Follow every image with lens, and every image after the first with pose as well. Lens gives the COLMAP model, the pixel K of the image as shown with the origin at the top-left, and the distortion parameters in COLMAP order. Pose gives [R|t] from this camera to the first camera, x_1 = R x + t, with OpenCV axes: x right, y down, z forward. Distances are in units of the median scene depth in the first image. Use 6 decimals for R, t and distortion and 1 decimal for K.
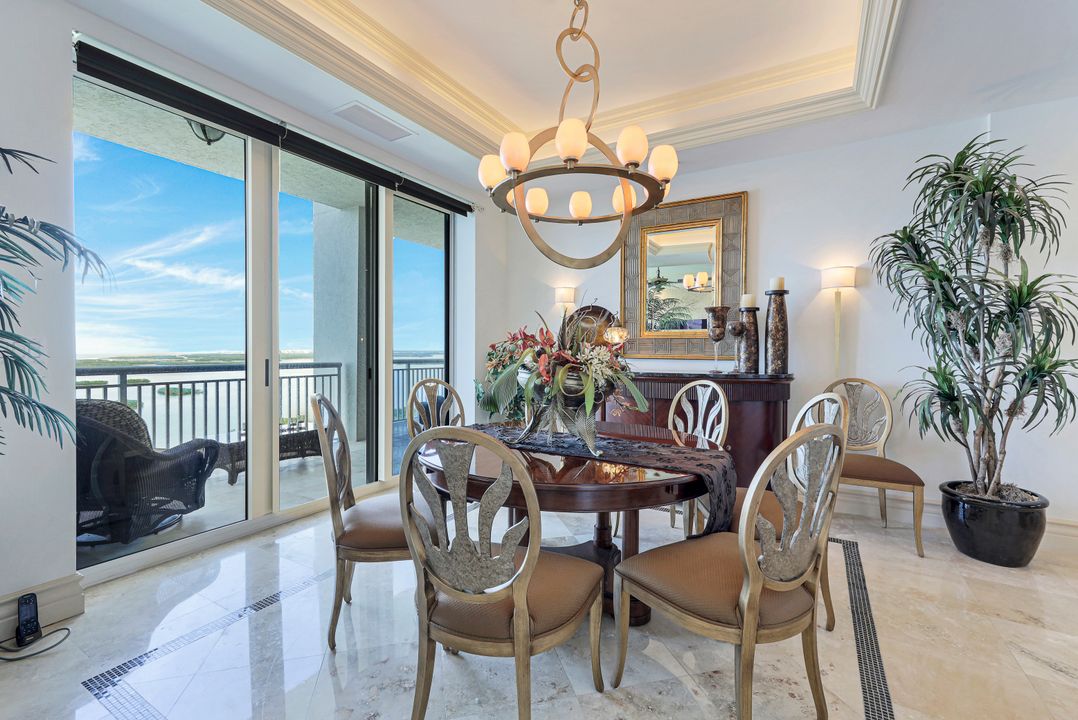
lens RADIAL K [[468.6, 0, 537.7], [0, 468.6, 352.1], [0, 0, 1]] dist [0.002621, 0.000097]
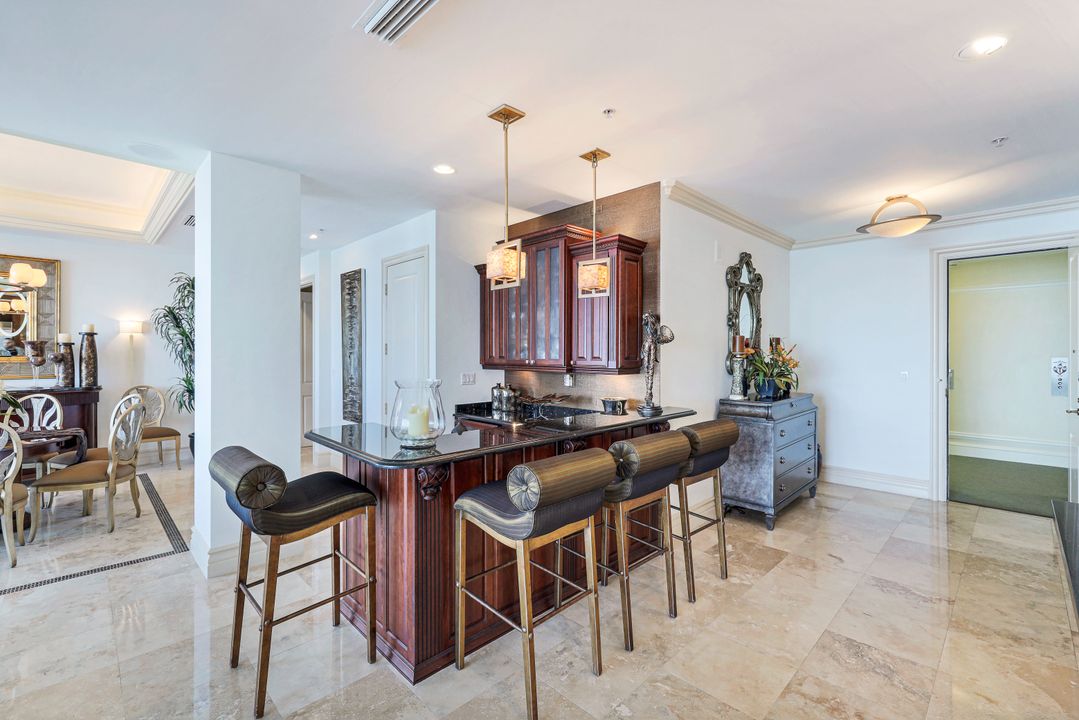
lens RADIAL K [[475.8, 0, 533.7], [0, 475.8, 356.7], [0, 0, 1]] dist [0.002725, -0.000733]
pose [[0.264831, -0.011435, 0.964227, -0.631434], [0.005365, 0.999932, 0.010385, -0.061049], [-0.964280, 0.002423, 0.264874, -0.850994]]
